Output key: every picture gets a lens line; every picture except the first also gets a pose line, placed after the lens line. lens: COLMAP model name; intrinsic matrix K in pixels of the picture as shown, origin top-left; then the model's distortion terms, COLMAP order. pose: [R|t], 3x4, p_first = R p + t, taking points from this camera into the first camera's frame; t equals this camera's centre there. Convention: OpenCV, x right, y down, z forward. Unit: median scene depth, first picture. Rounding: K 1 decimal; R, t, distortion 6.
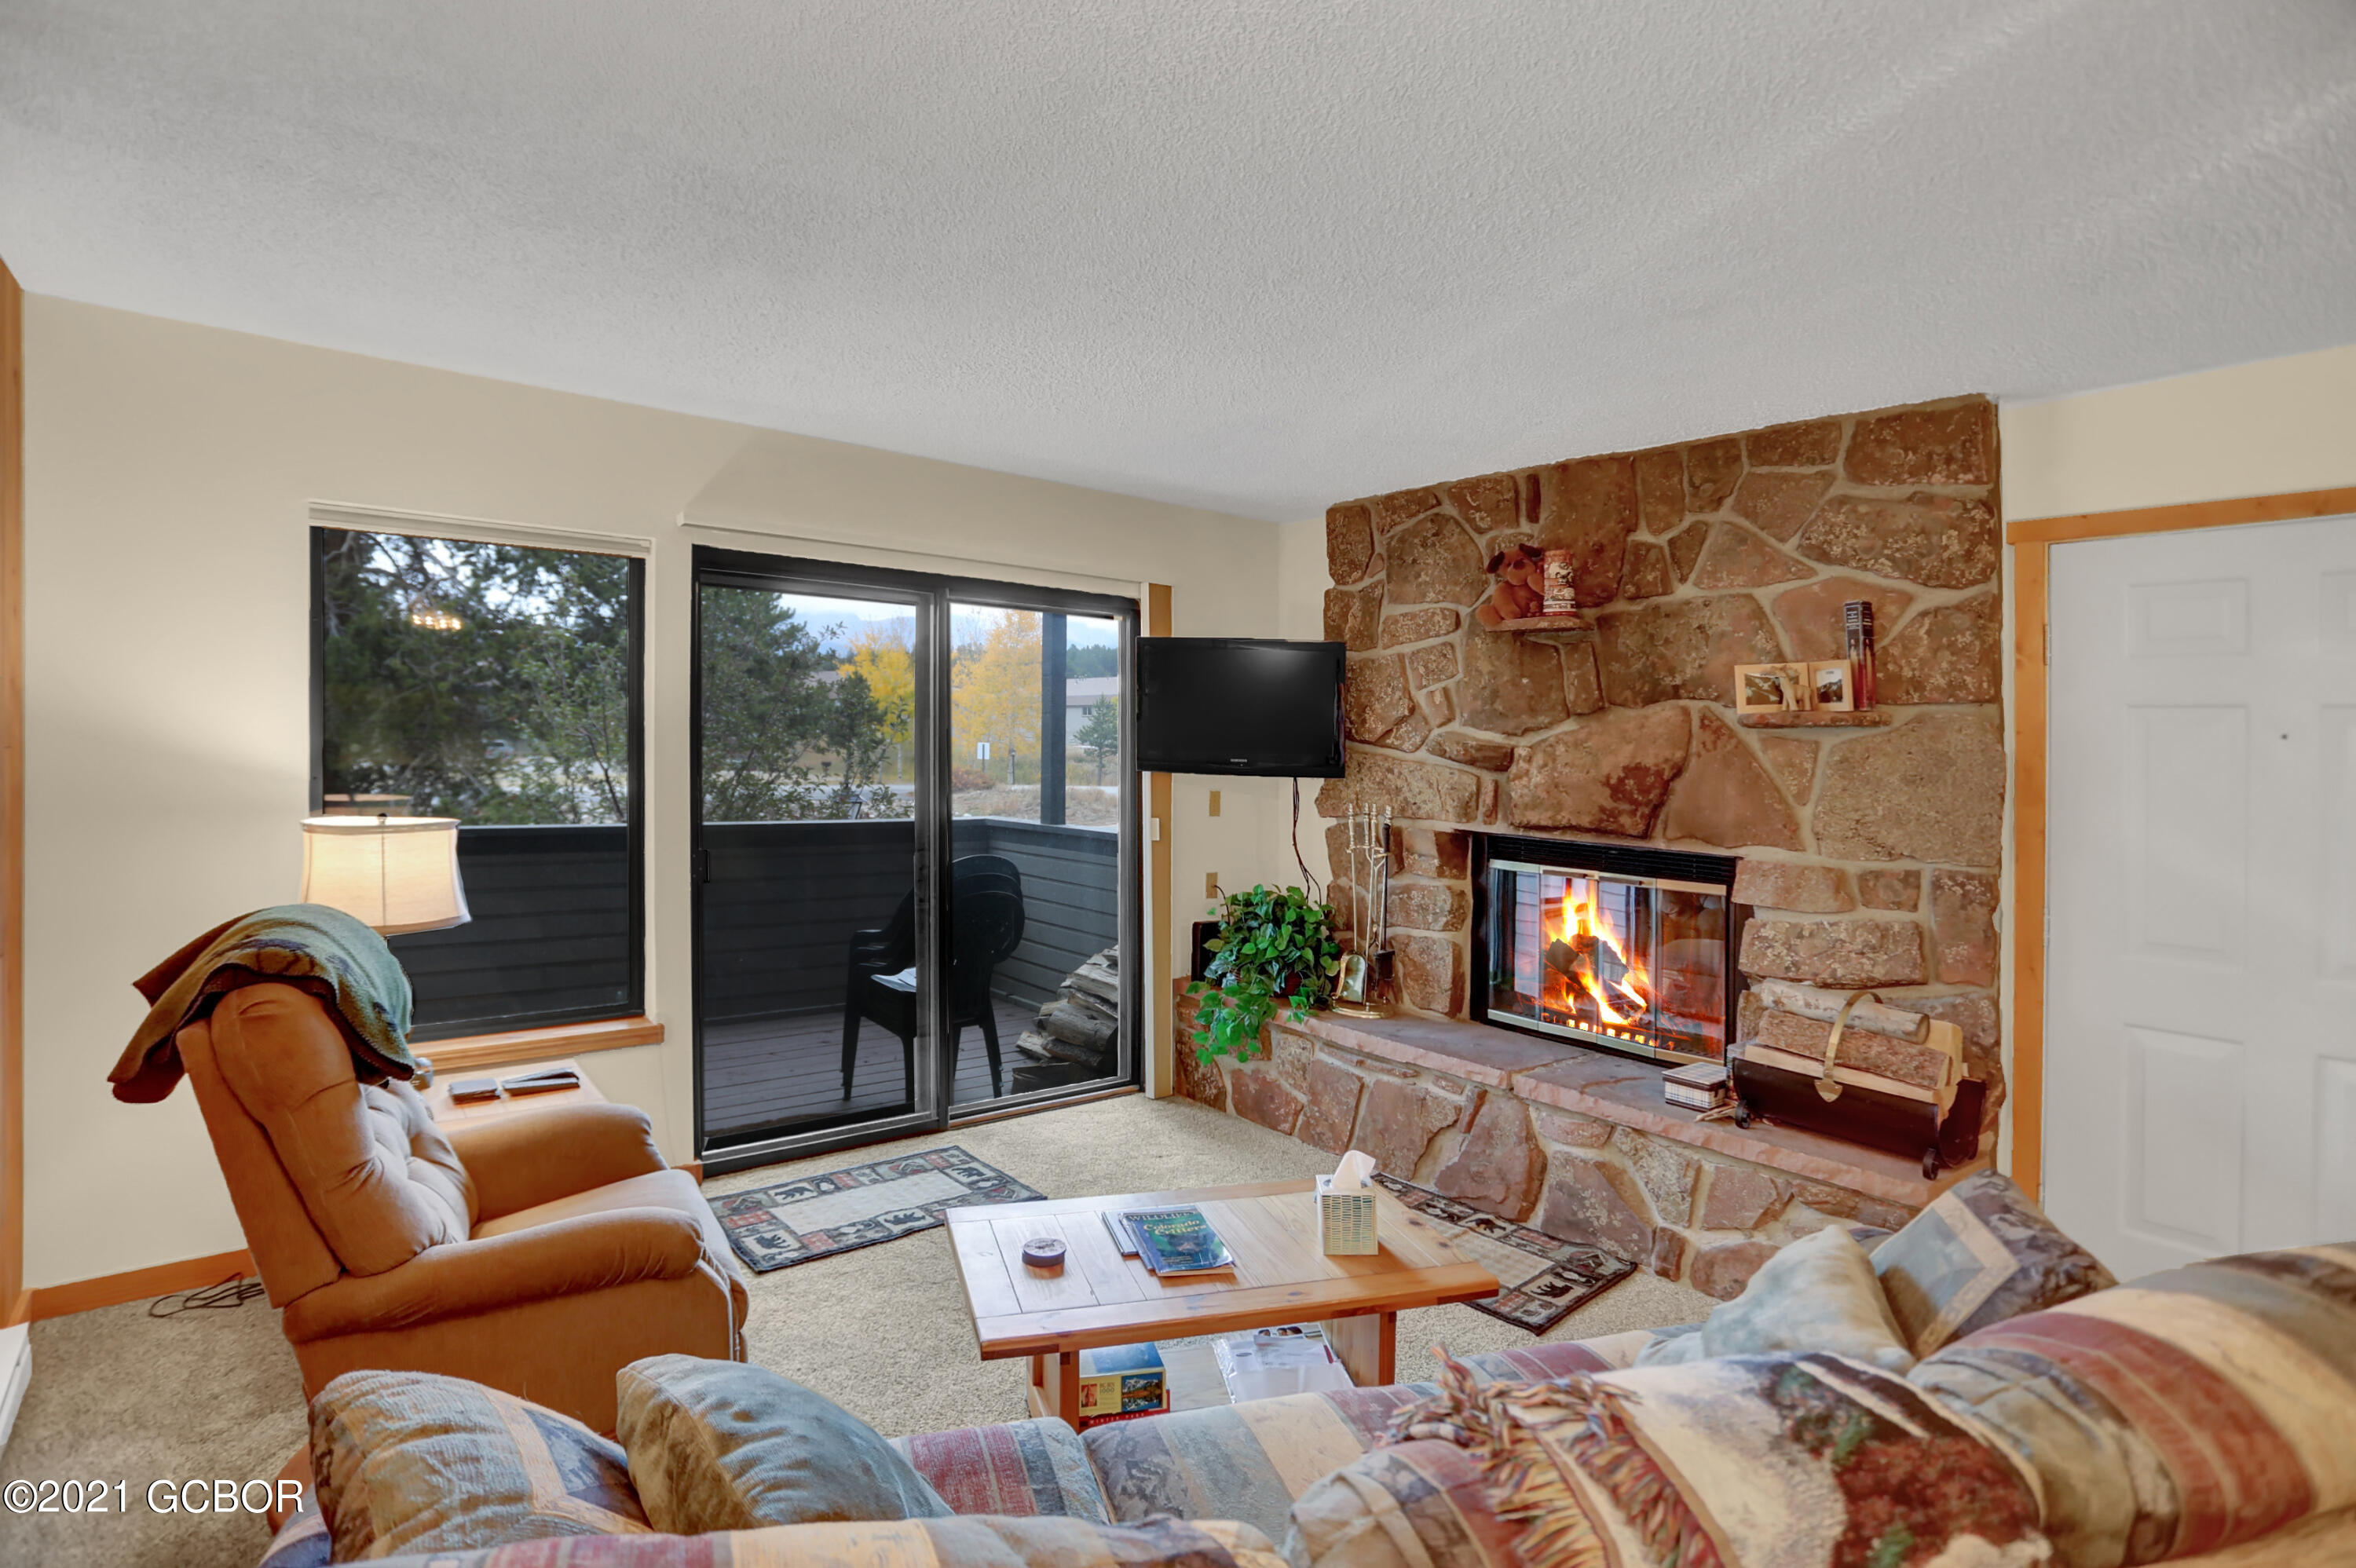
lens RADIAL K [[1219.0, 0, 1142.3], [0, 1219.0, 736.3], [0, 0, 1]] dist [-0.052962, 0.023217]
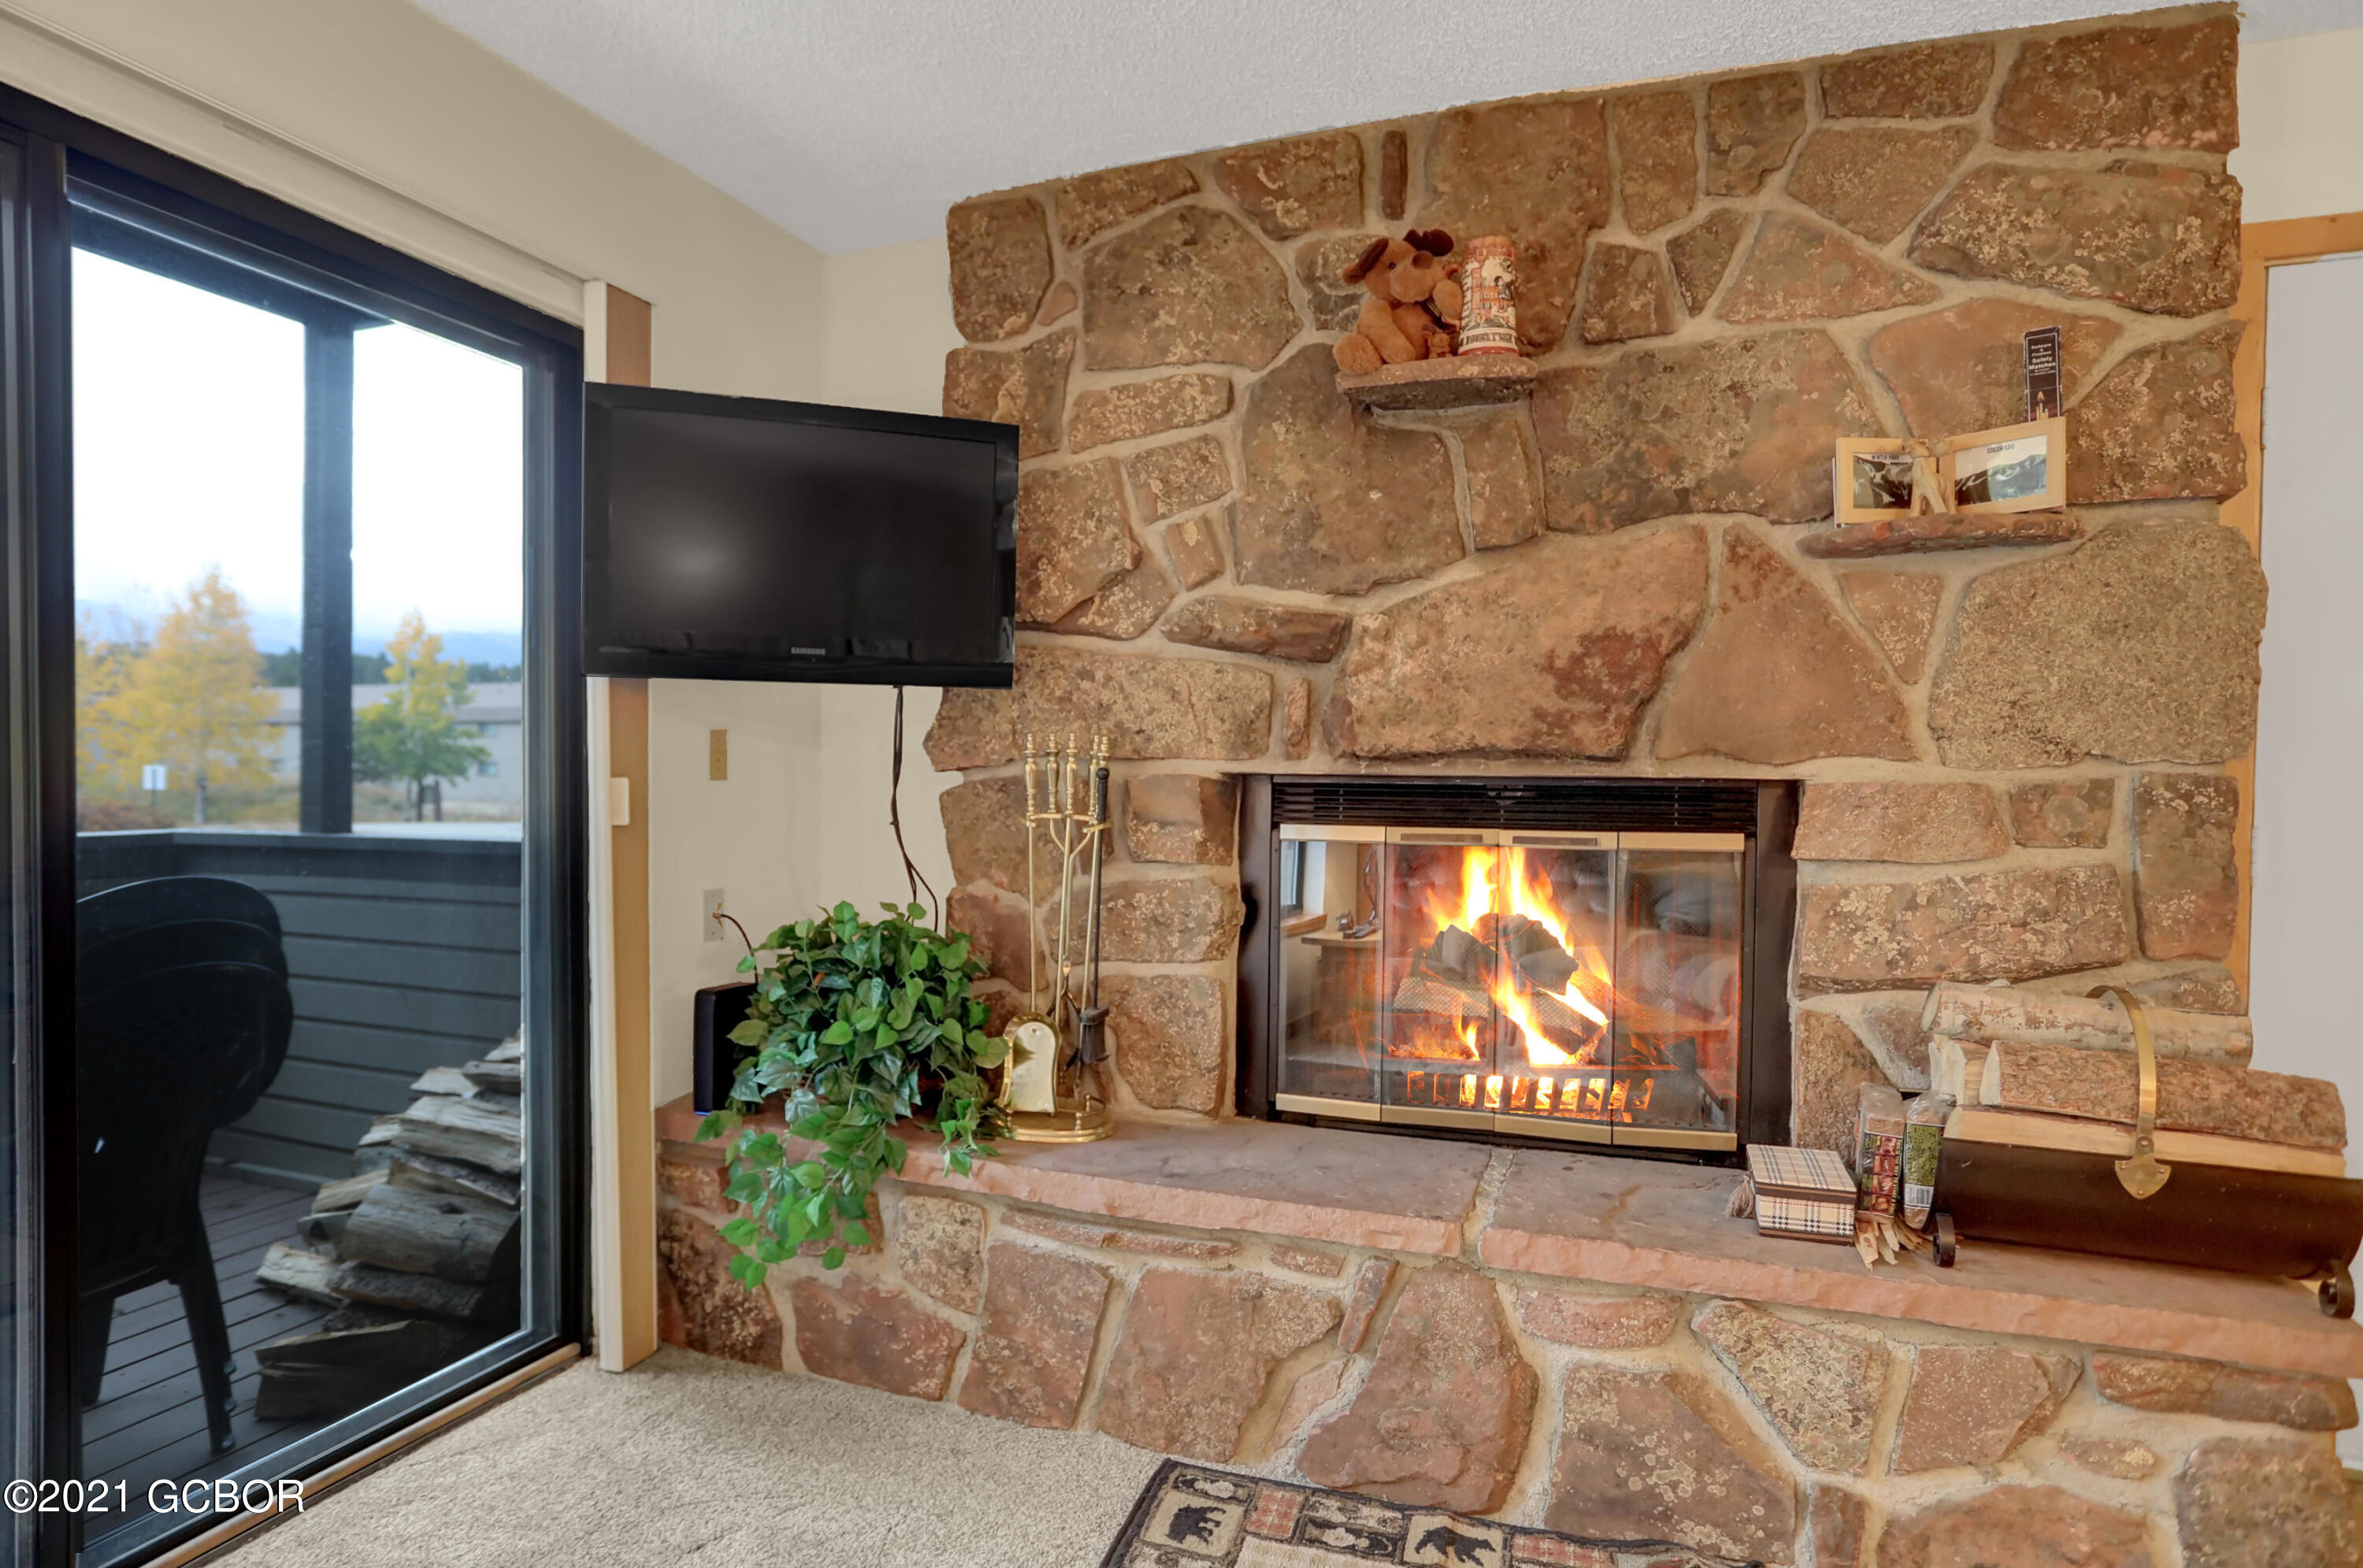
lens RADIAL K [[1262.0, 0, 1172.7], [0, 1262.0, 733.8], [0, 0, 1]] dist [-0.074288, 0.039426]
pose [[0.852681, 0.001182, 0.522431, -0.068962], [0.012244, 0.999678, -0.022245, 0.079354], [-0.522289, 0.025364, 0.852392, 0.585378]]
